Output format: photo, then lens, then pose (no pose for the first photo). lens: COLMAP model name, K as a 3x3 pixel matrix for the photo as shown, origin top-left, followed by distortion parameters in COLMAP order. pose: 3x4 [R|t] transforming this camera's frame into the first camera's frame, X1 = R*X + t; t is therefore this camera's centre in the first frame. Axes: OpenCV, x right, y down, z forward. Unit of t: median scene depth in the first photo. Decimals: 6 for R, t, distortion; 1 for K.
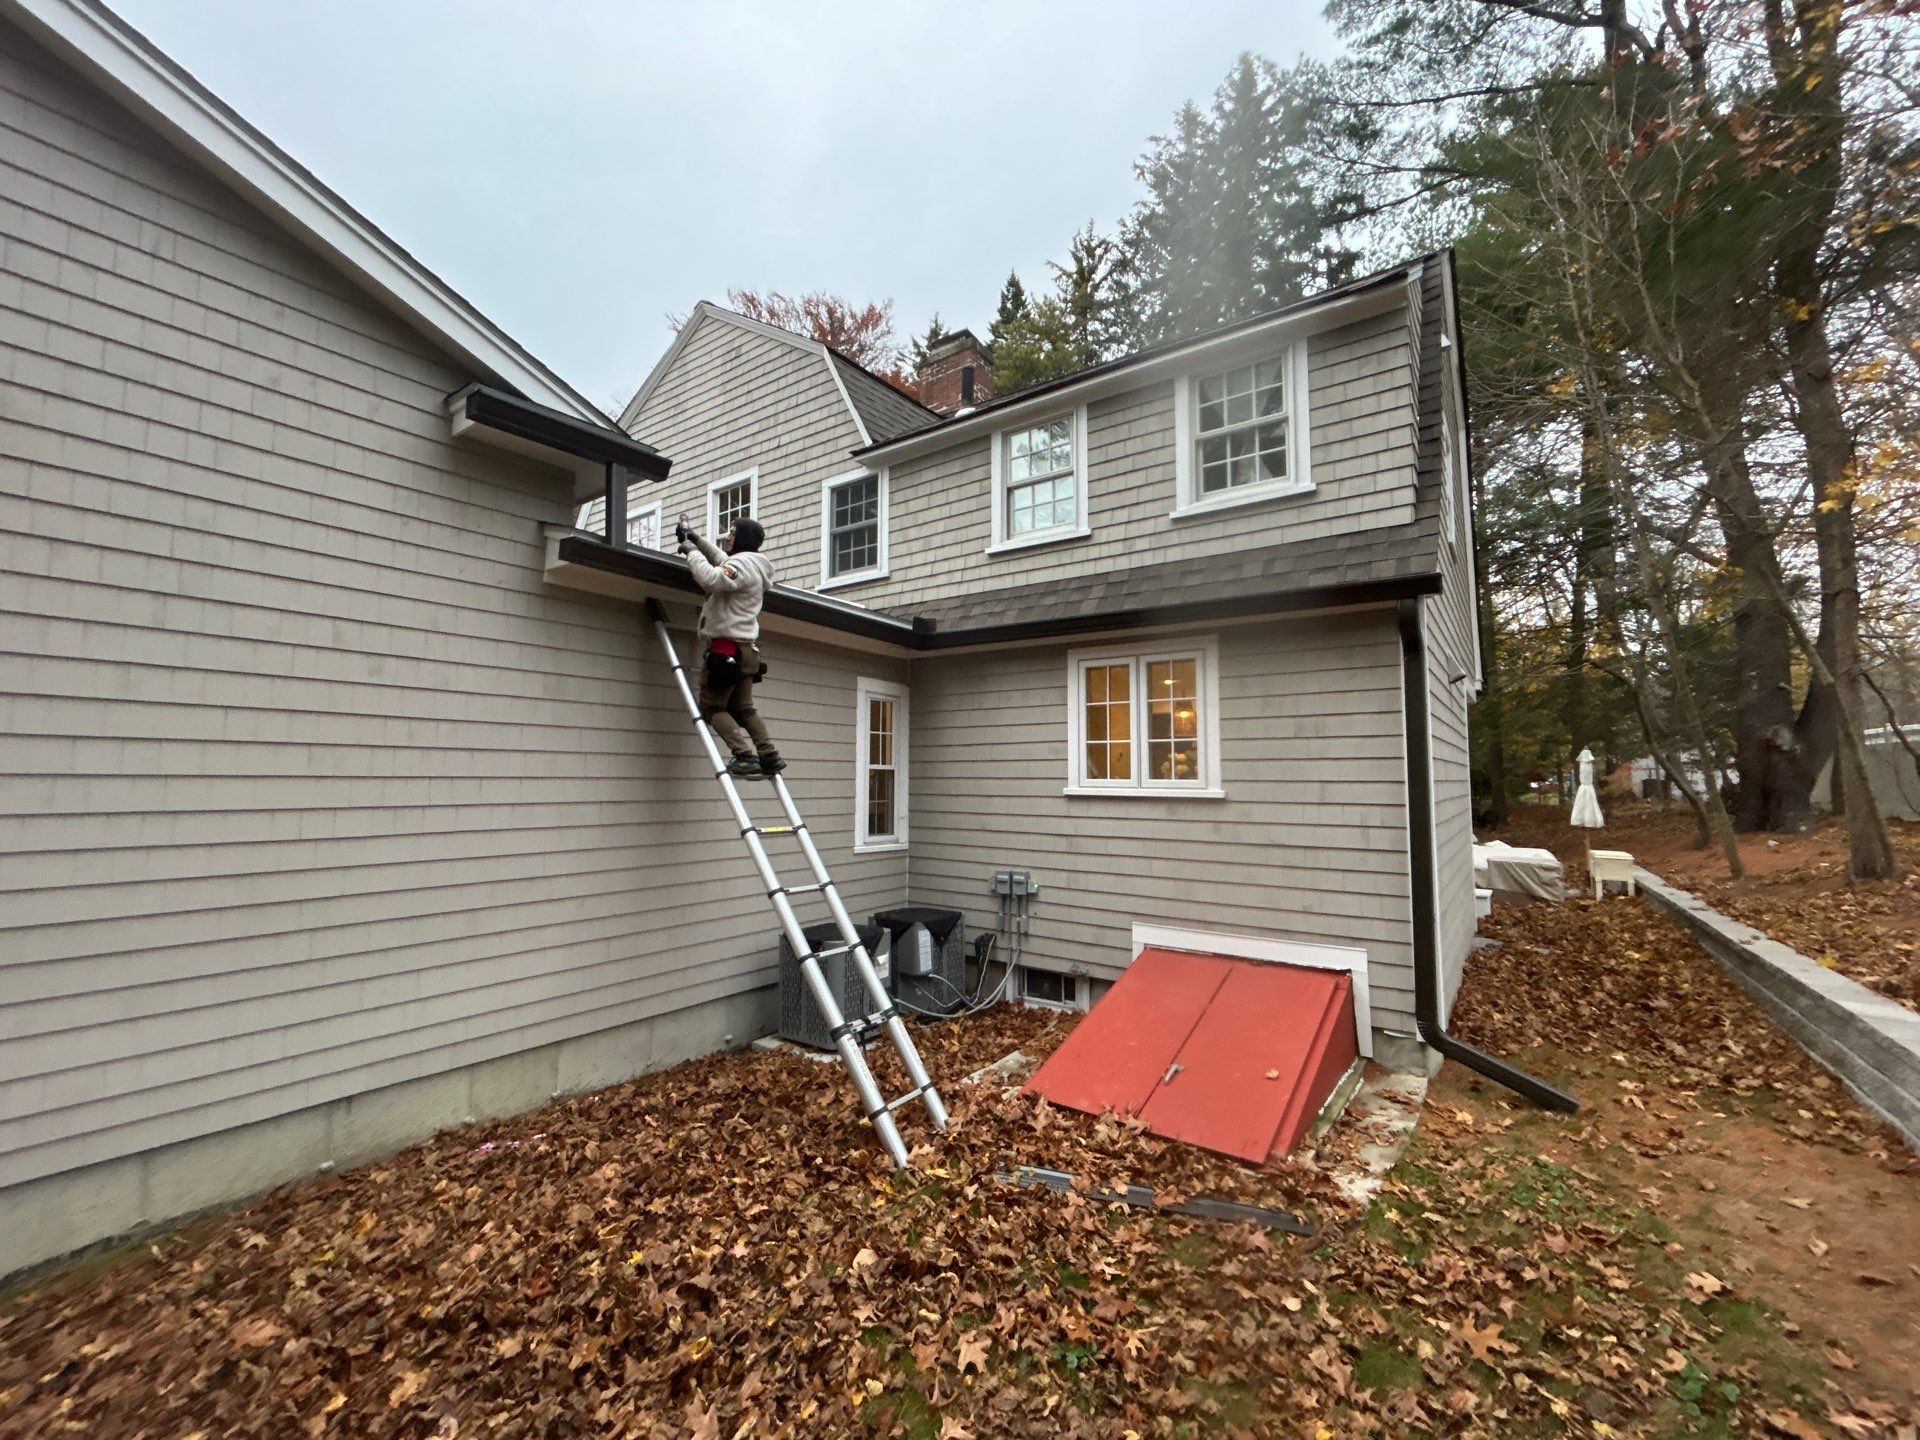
lens RADIAL K [[761.2, 0, 966.9], [0, 761.2, 717.9], [0, 0, 1]] dist [0.000911, -0.000116]
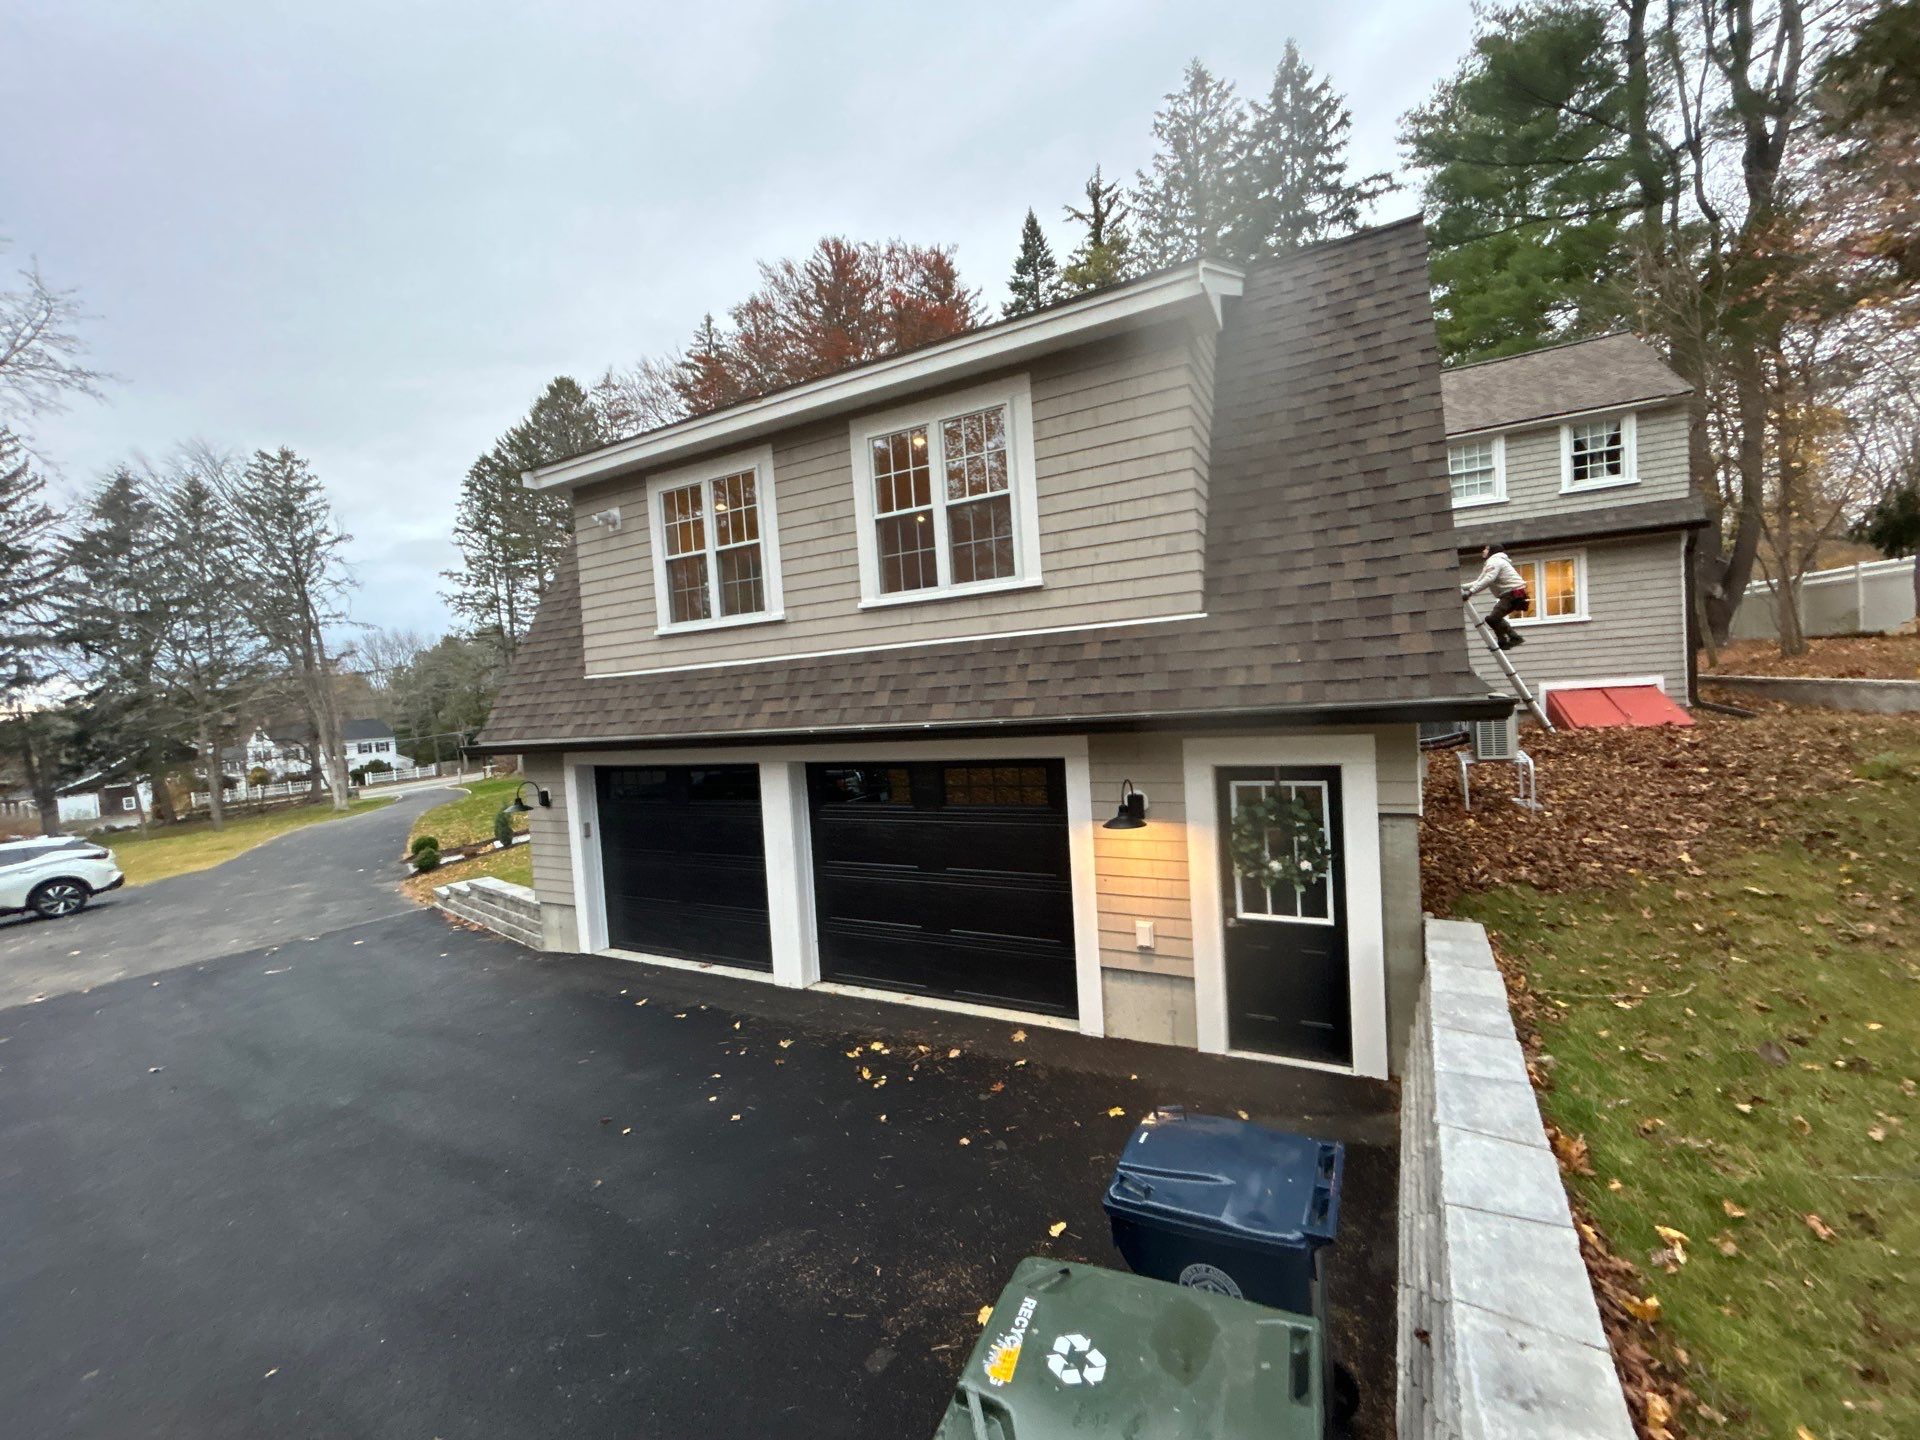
lens RADIAL K [[761.2, 0, 945.5], [0, 761.2, 715.2], [0, 0, 1]] dist [0.000911, -0.000116]
pose [[0.989048, -0.075659, 0.126730, -1.922842], [0.061685, 0.991929, 0.110776, 0.015580], [-0.134088, -0.101745, 0.985732, -1.038621]]
